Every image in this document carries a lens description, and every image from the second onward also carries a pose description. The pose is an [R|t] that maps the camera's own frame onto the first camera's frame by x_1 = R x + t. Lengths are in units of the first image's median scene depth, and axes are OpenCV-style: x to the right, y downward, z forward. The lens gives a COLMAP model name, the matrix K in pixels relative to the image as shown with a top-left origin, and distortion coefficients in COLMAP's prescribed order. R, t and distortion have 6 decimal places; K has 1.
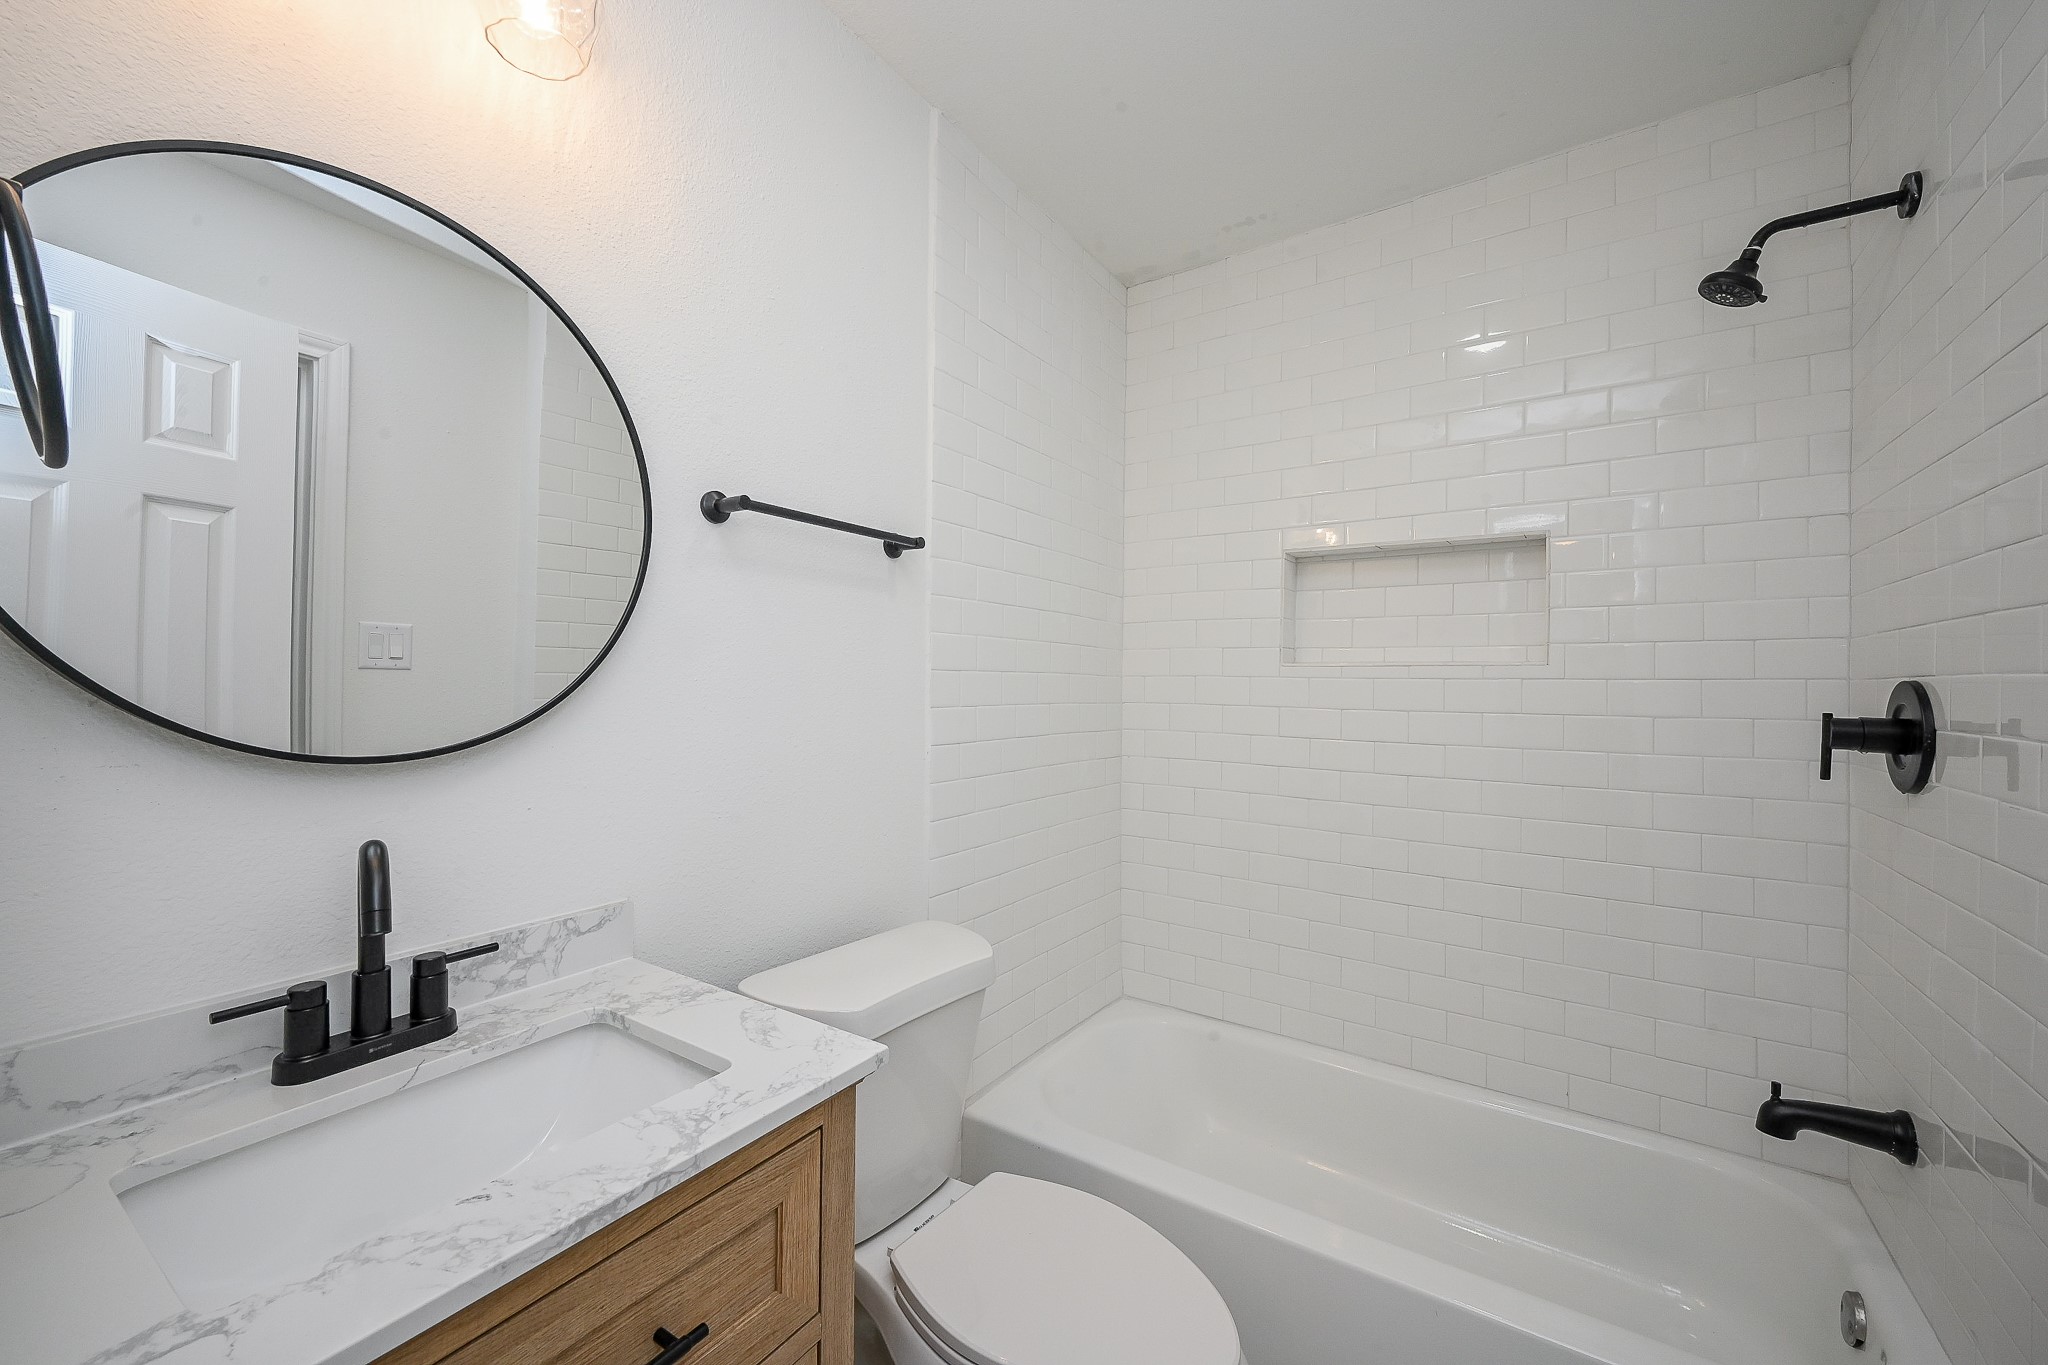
lens RADIAL K [[808.0, 0, 1020.3], [0, 808.0, 679.0], [0, 0, 1]] dist [-0.000260, 0.000071]
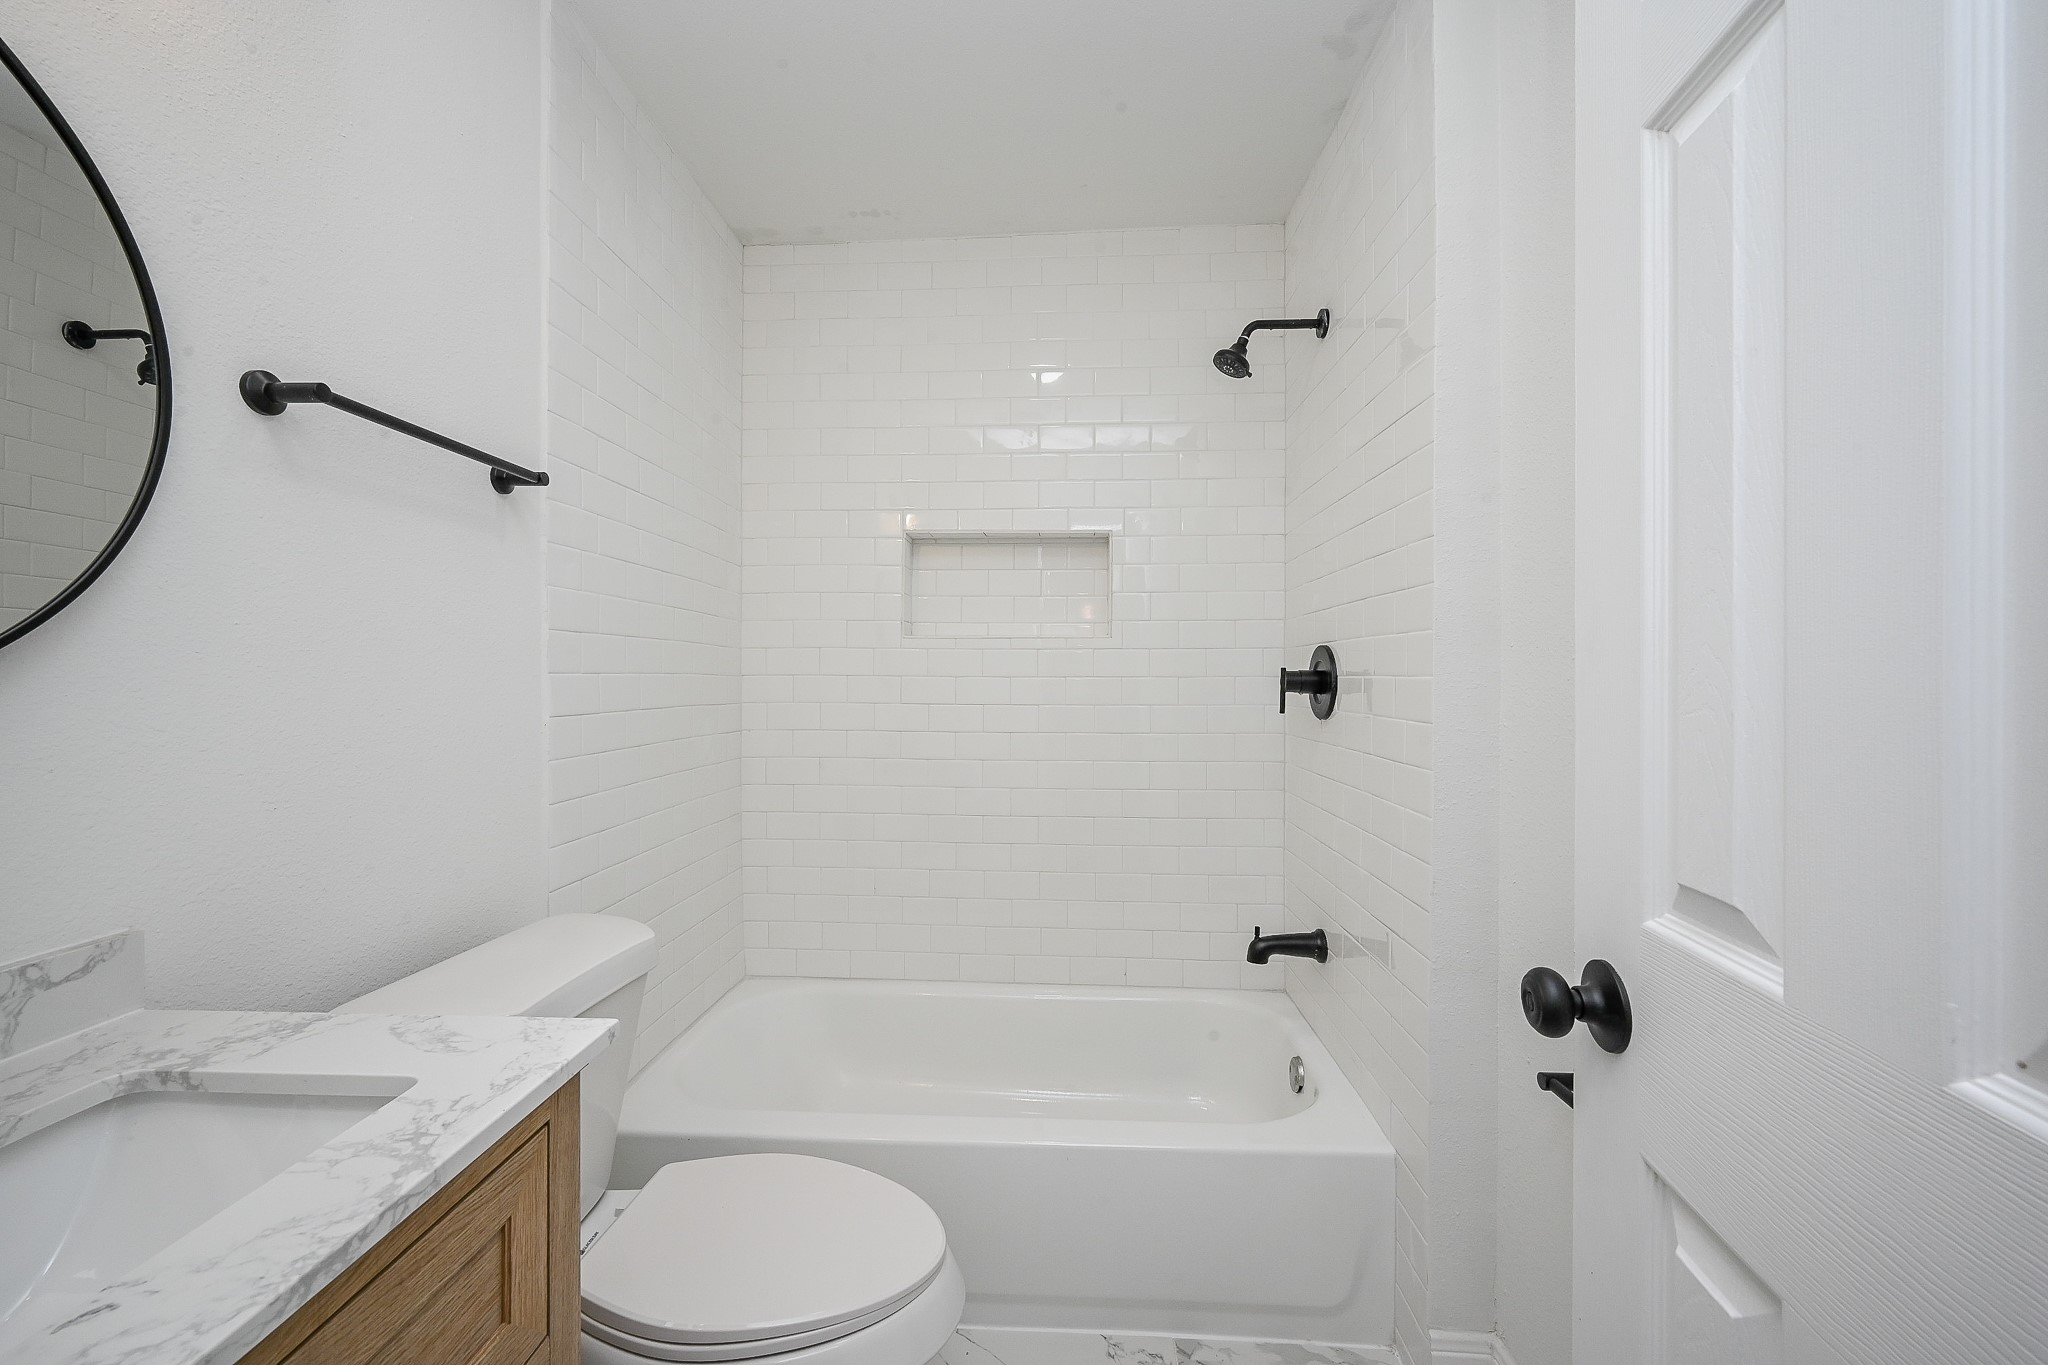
lens RADIAL K [[808.0, 0, 1021.5], [0, 808.0, 679.6], [0, 0, 1]] dist [-0.000260, 0.000071]
pose [[0.854237, -0.009852, 0.519790, -0.161964], [0.004652, 0.999925, 0.011308, 0.044362], [-0.519863, -0.007242, 0.854219, -0.001984]]
